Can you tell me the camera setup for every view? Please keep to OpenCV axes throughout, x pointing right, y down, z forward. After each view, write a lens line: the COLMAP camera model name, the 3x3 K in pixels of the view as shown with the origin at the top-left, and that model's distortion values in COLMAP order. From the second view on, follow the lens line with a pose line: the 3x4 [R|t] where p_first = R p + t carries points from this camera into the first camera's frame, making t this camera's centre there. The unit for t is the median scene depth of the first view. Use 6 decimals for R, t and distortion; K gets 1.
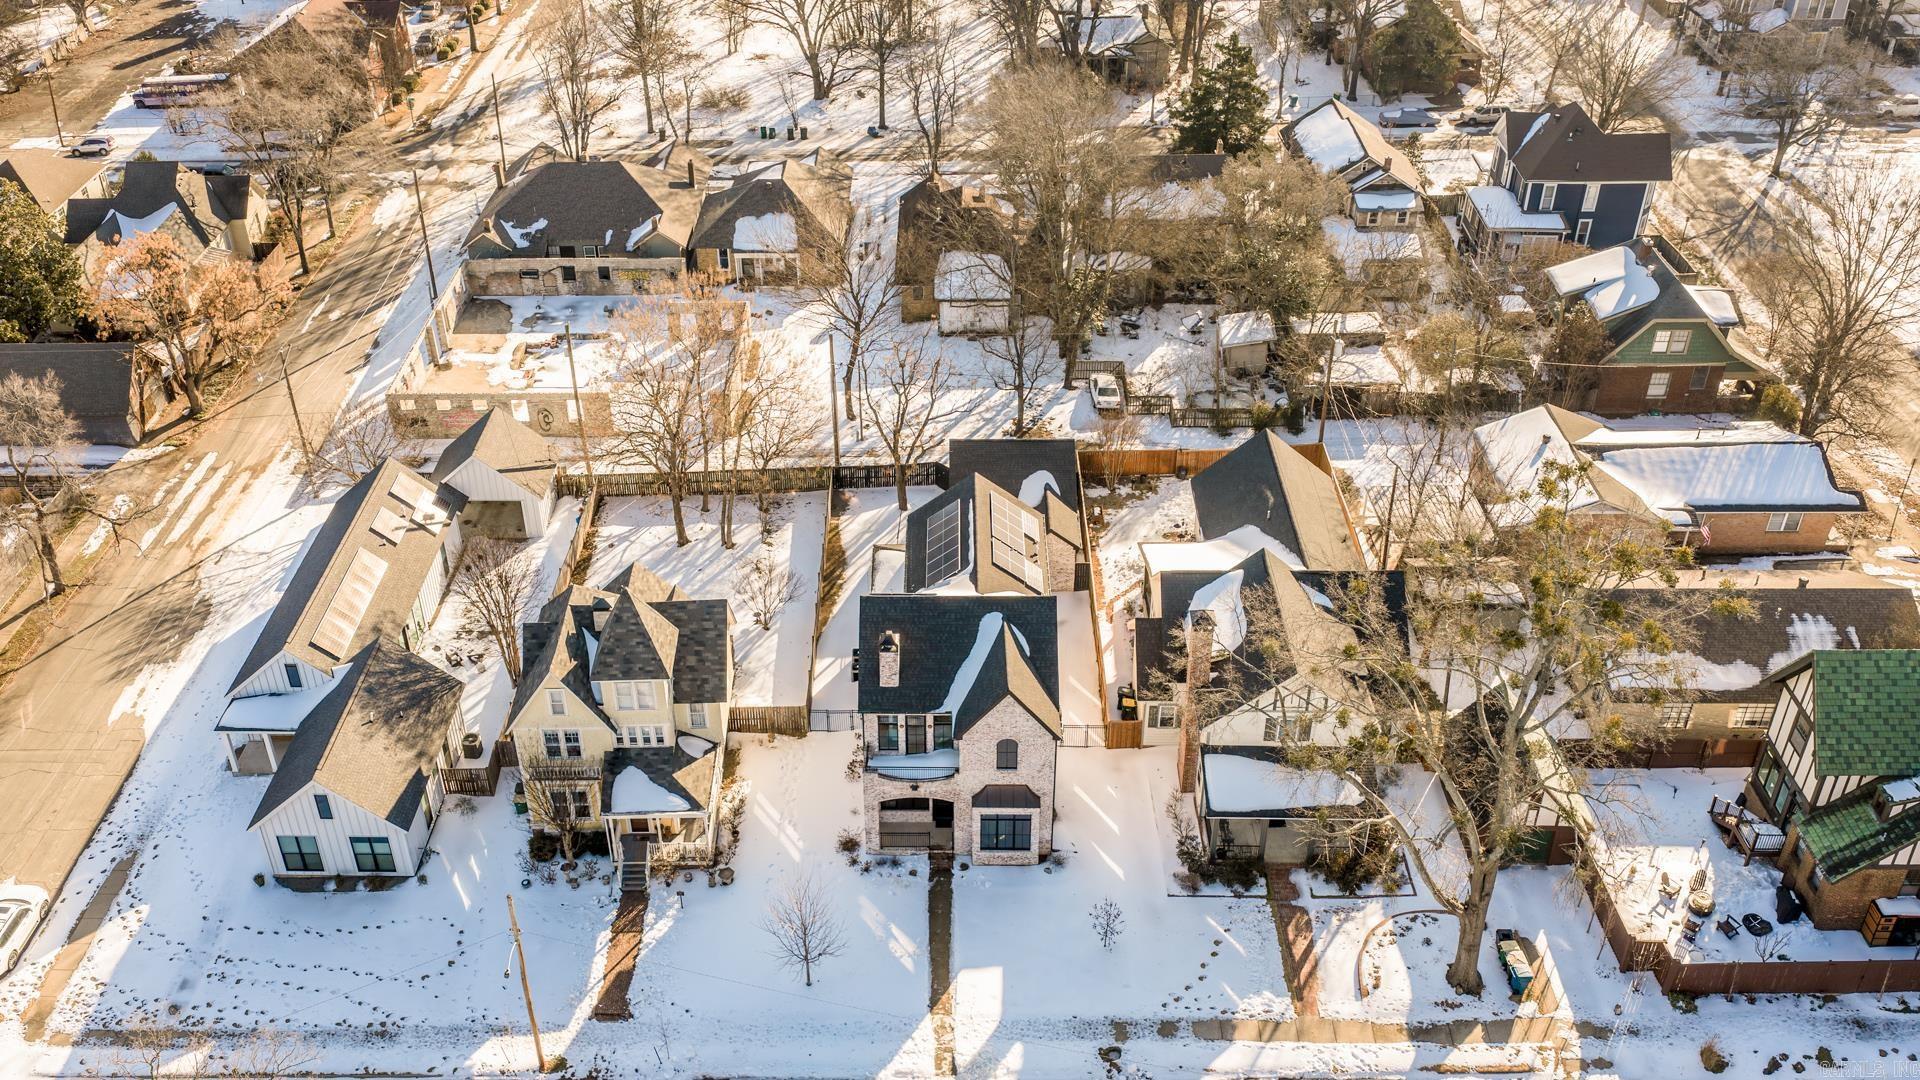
lens RADIAL K [[1653.7, 0, 956.8], [0, 1653.7, 548.5], [0, 0, 1]] dist [0.007256, 0.000531]
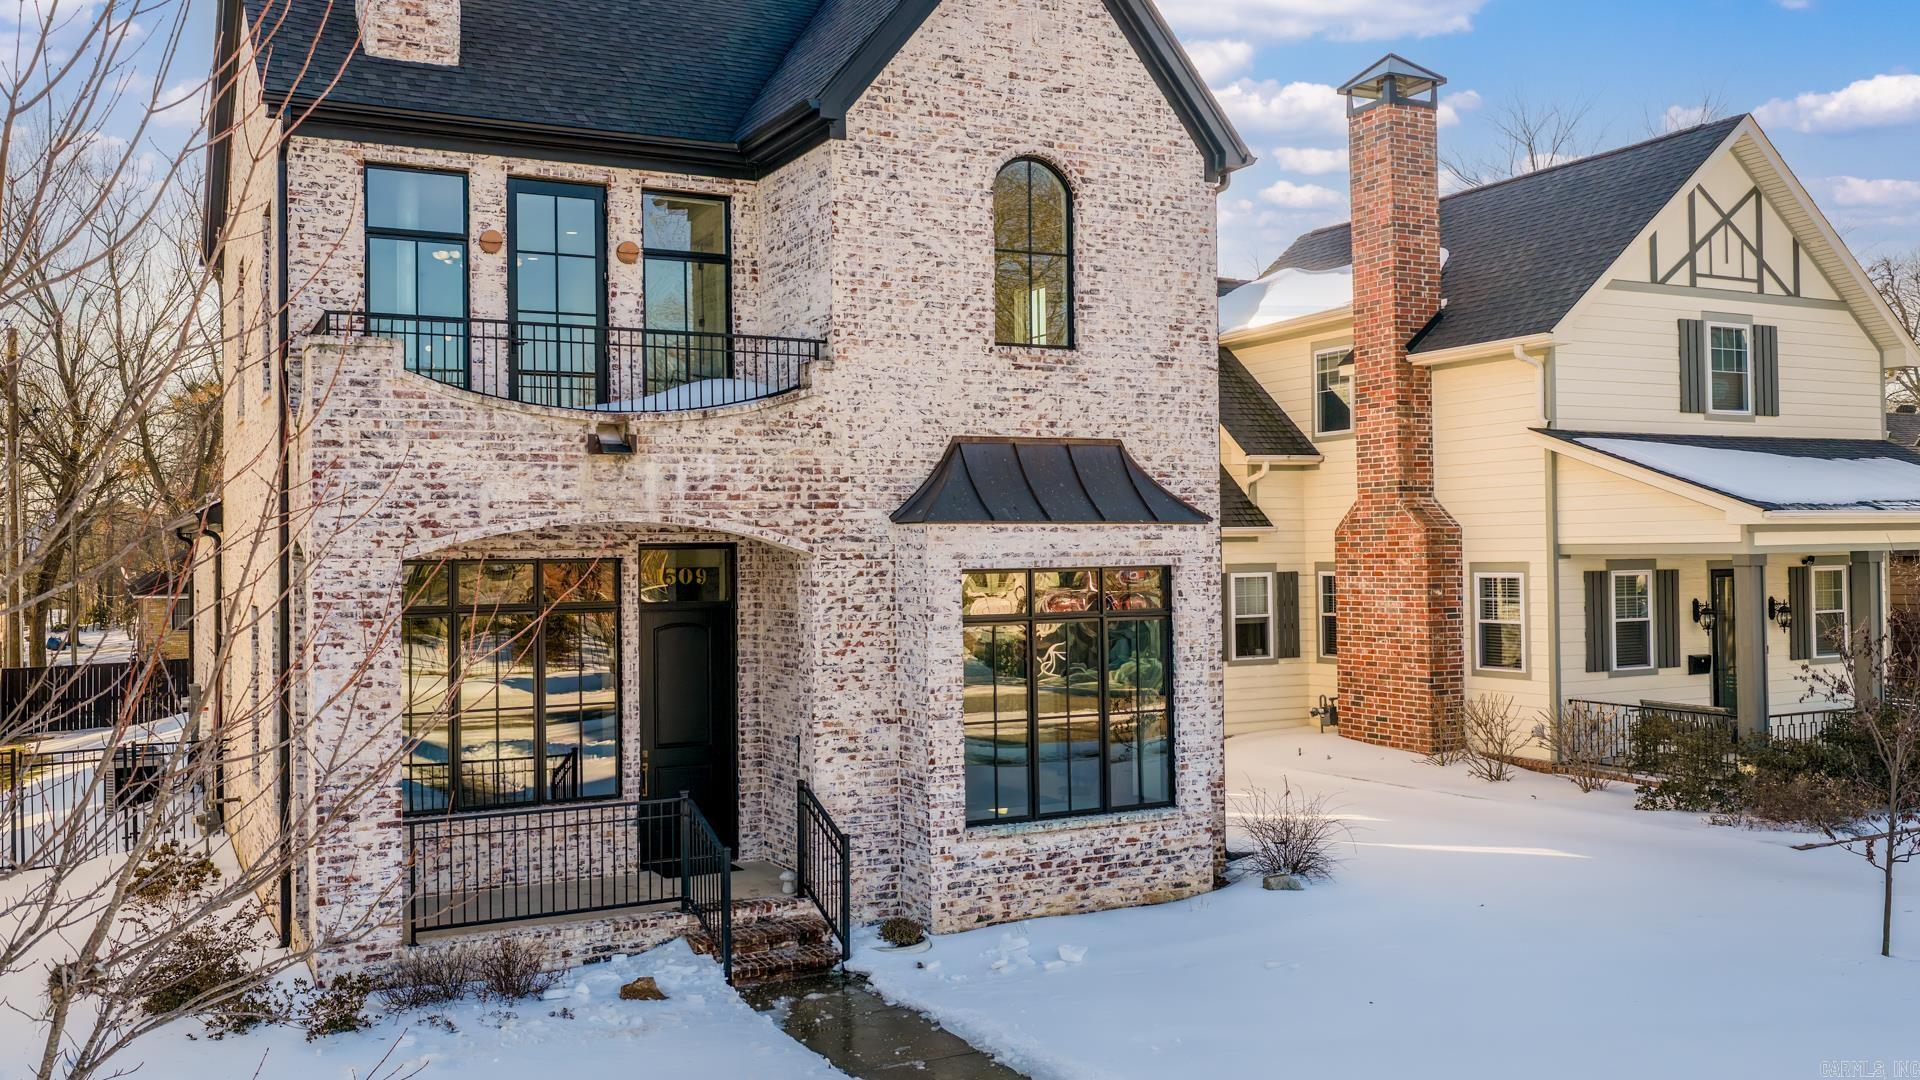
lens RADIAL K [[1642.5, 0, 959.6], [0, 1642.5, 522.4], [0, 0, 1]] dist [0.013358, 0.000083]
pose [[0.881479, -0.004641, 0.472200, -0.077529], [0.273708, 0.819872, -0.502886, 0.252318], [-0.384810, 0.572529, 0.723970, 0.849490]]
